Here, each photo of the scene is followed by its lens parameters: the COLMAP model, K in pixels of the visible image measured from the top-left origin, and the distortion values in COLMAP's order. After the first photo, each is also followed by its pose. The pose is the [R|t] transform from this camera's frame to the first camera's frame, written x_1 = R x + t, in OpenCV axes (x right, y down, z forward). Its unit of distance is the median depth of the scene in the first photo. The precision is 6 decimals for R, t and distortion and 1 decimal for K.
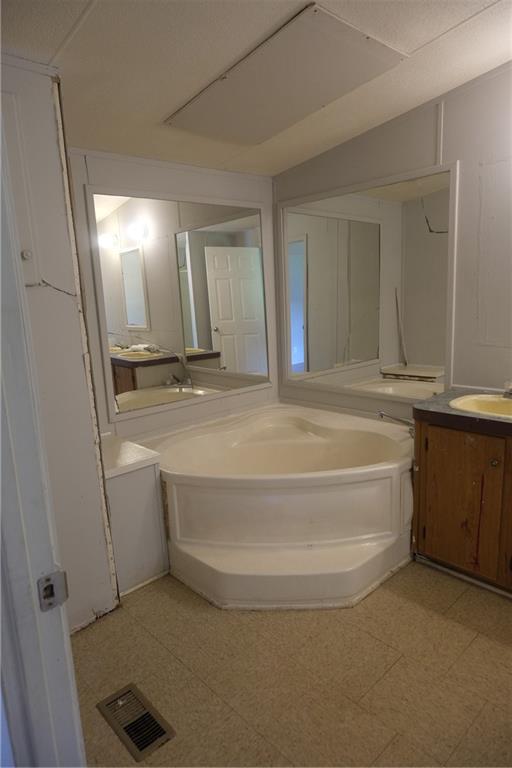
lens RADIAL K [[480.6, 0, 253.6], [0, 480.6, 383.6], [0, 0, 1]] dist [-0.006481, 0.001429]
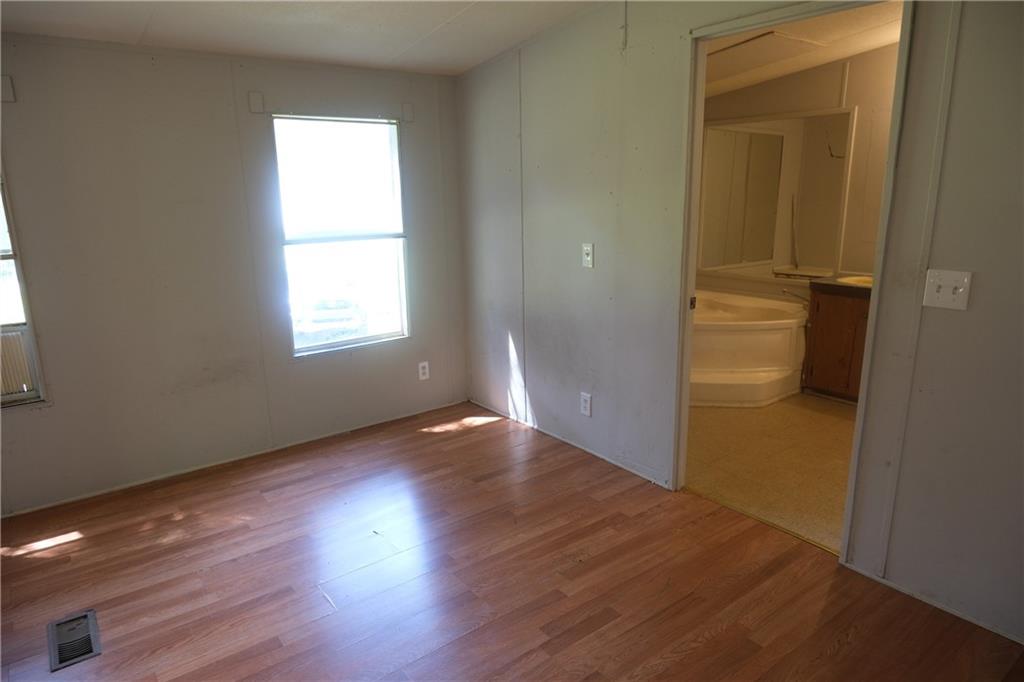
lens RADIAL K [[644.4, 0, 512.0], [0, 644.4, 341.0], [0, 0, 1]] dist [0.002210, 0.002639]
pose [[0.995527, 0.052496, -0.078556, -0.390032], [-0.048627, 0.997545, 0.050387, 0.169310], [0.081009, -0.046342, 0.995635, -0.988482]]
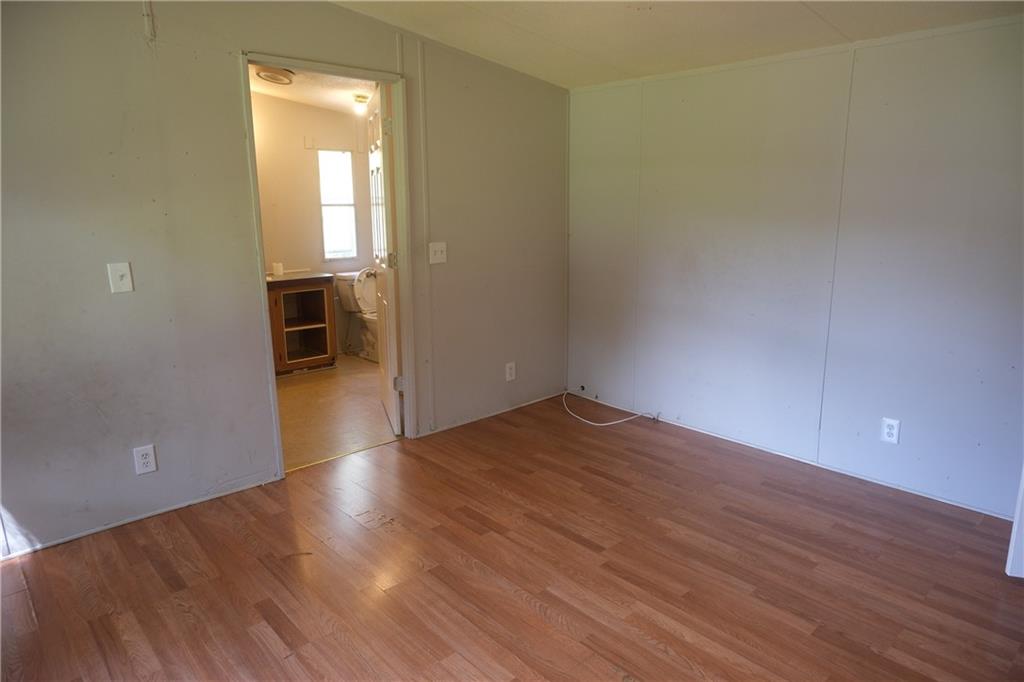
lens RADIAL K [[640.8, 0, 510.7], [0, 640.8, 338.4], [0, 0, 1]] dist [-0.006481, 0.001429]
pose [[-0.005380, -0.159953, 0.987110, -1.514006], [0.193442, 0.968312, 0.157961, 0.102872], [-0.981097, 0.191798, 0.025732, -0.222016]]
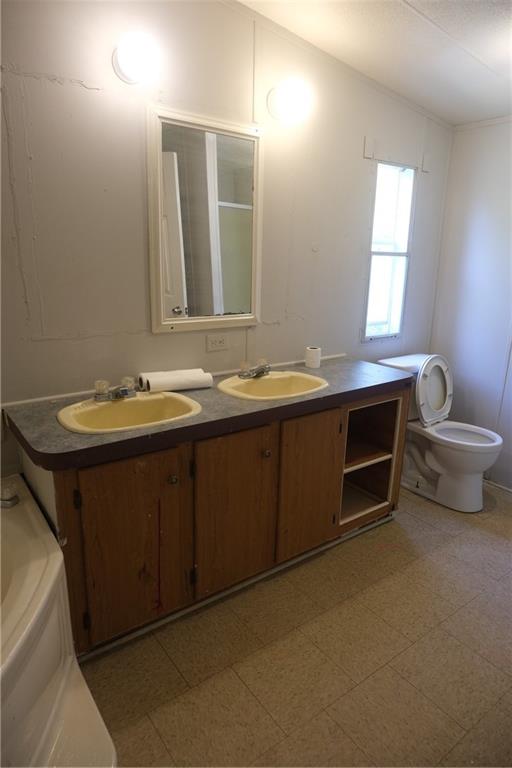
lens RADIAL K [[480.6, 0, 253.6], [0, 480.6, 383.6], [0, 0, 1]] dist [-0.006481, 0.001429]
pose [[0.105377, -0.217197, 0.970423, -0.209562], [0.150609, 0.968085, 0.200320, -0.117954], [-0.982961, 0.125045, 0.134726, 0.634163]]
